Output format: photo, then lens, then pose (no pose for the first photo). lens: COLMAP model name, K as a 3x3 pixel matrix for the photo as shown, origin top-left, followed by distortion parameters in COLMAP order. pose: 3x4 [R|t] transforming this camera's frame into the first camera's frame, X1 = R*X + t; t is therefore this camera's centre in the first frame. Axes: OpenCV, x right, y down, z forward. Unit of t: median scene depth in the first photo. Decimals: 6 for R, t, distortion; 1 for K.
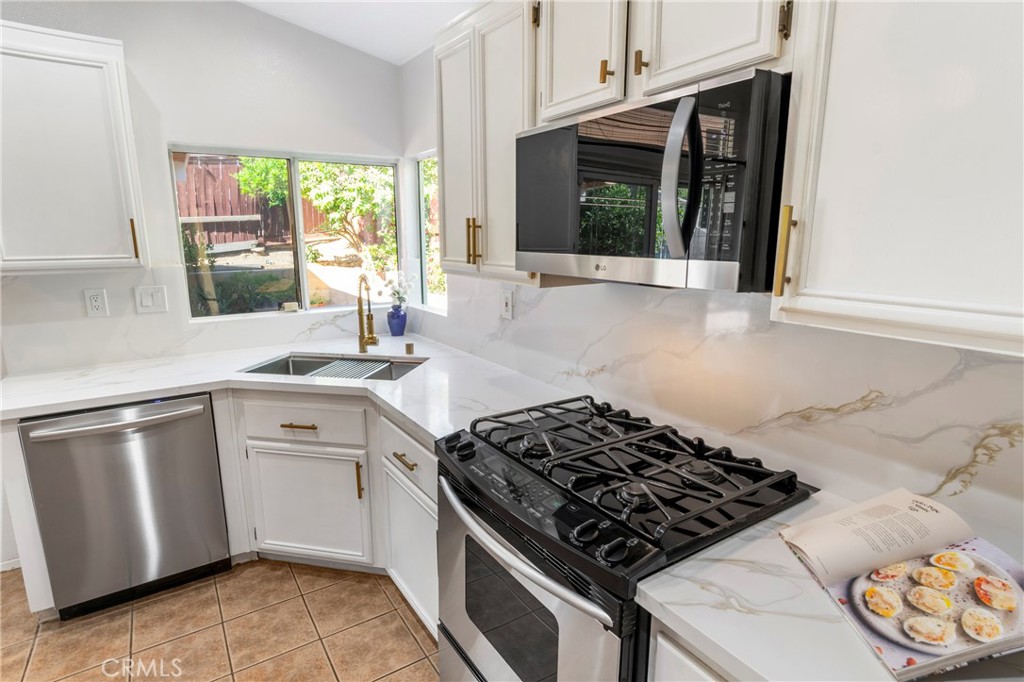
lens RADIAL K [[545.3, 0, 505.4], [0, 545.3, 347.2], [0, 0, 1]] dist [0.001671, -0.001568]
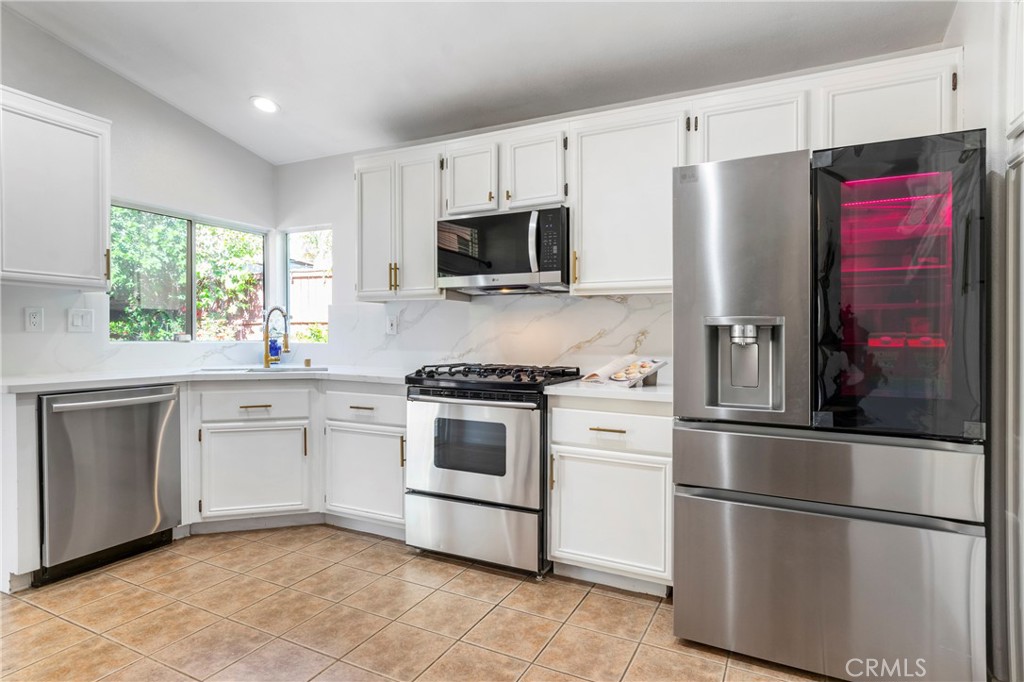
lens RADIAL K [[545.3, 0, 517.1], [0, 545.3, 339.2], [0, 0, 1]] dist [0.001671, -0.001568]
pose [[0.862323, 0.003017, 0.506350, -0.583323], [0.097616, 0.980234, -0.172083, 0.321384], [-0.496860, 0.197819, 0.844984, -0.574587]]
